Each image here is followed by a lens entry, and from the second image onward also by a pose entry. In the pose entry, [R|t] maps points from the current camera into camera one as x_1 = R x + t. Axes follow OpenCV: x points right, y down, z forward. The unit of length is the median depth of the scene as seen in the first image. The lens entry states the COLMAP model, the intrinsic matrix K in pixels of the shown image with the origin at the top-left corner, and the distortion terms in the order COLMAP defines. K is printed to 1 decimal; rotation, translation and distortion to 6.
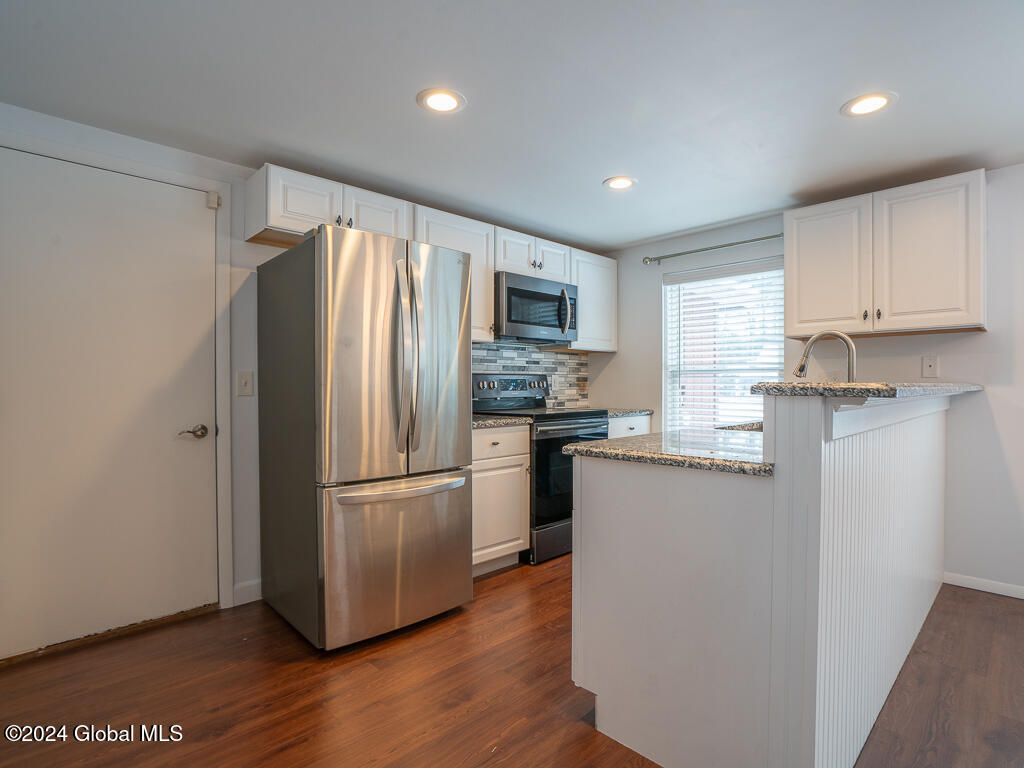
lens RADIAL K [[527.4, 0, 510.9], [0, 527.4, 386.3], [0, 0, 1]] dist [-0.030977, 0.005038]
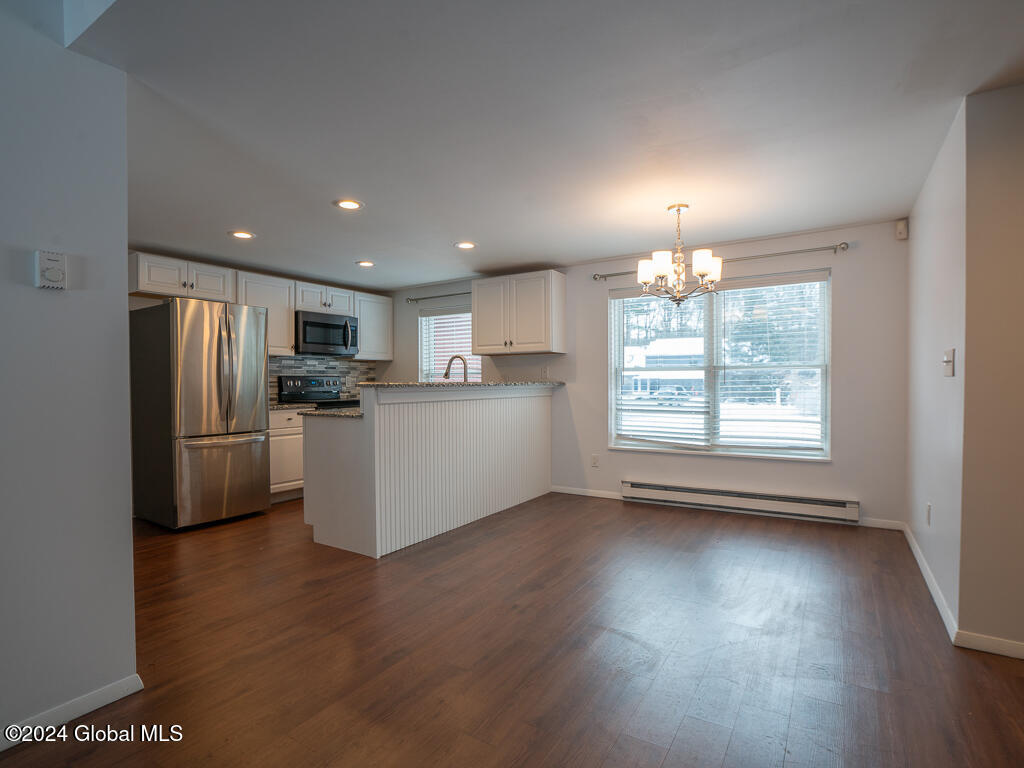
lens RADIAL K [[527.4, 0, 495.7], [0, 527.4, 386.8], [0, 0, 1]] dist [-0.030977, 0.005038]
pose [[0.977790, -0.005388, 0.209517, 0.223864], [0.004428, 0.999977, 0.005048, 0.002552], [-0.209539, -0.004008, 0.977792, -0.642576]]
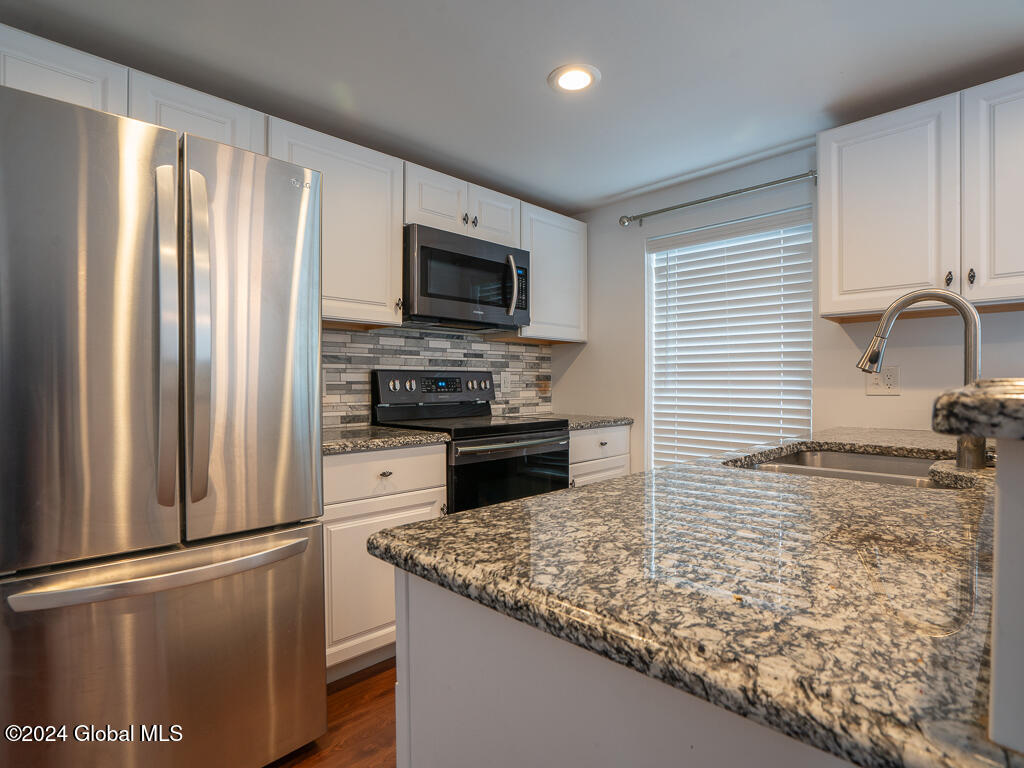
lens RADIAL K [[527.4, 0, 505.3], [0, 527.4, 387.5], [0, 0, 1]] dist [-0.030977, 0.005038]
pose [[0.999999, 0.000023, 0.001342, 0.104349], [-0.000027, 0.999996, 0.002845, -0.001775], [-0.001342, -0.002845, 0.999995, 0.295987]]
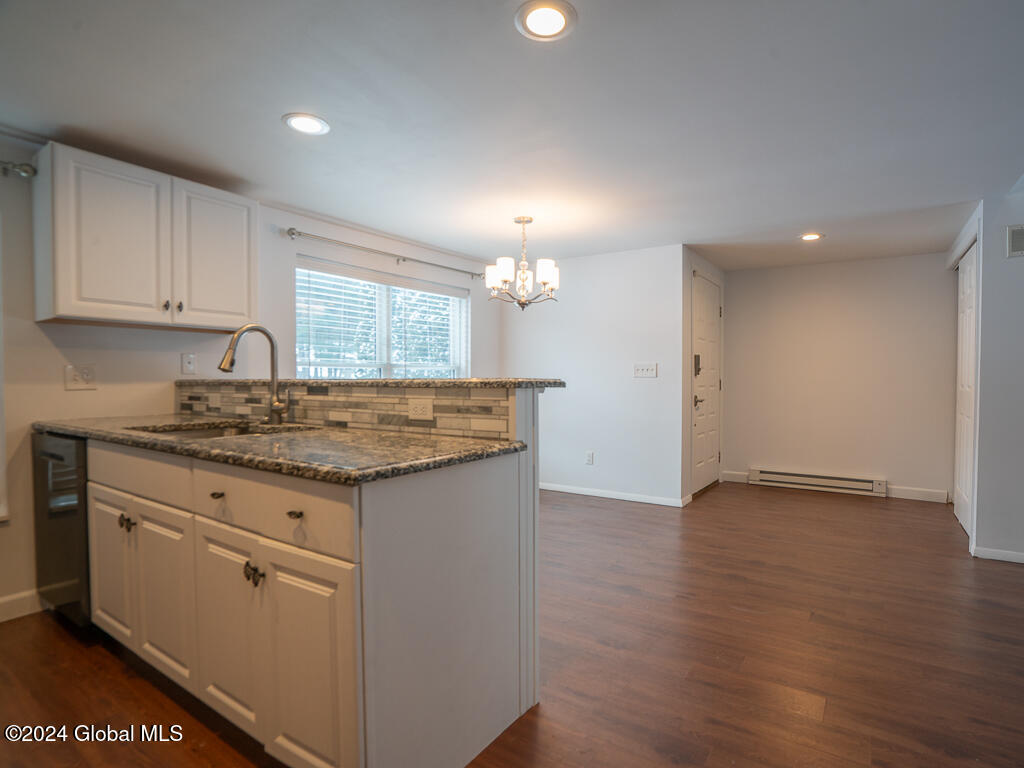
lens RADIAL K [[529.5, 0, 517.1], [0, 529.5, 383.4], [0, 0, 1]] dist [0.001363, 0.000152]
pose [[-0.175491, -0.008441, 0.984445, -0.299955], [0.006782, 0.999929, 0.009783, -0.002700], [-0.984458, 0.008393, -0.175421, 0.462643]]
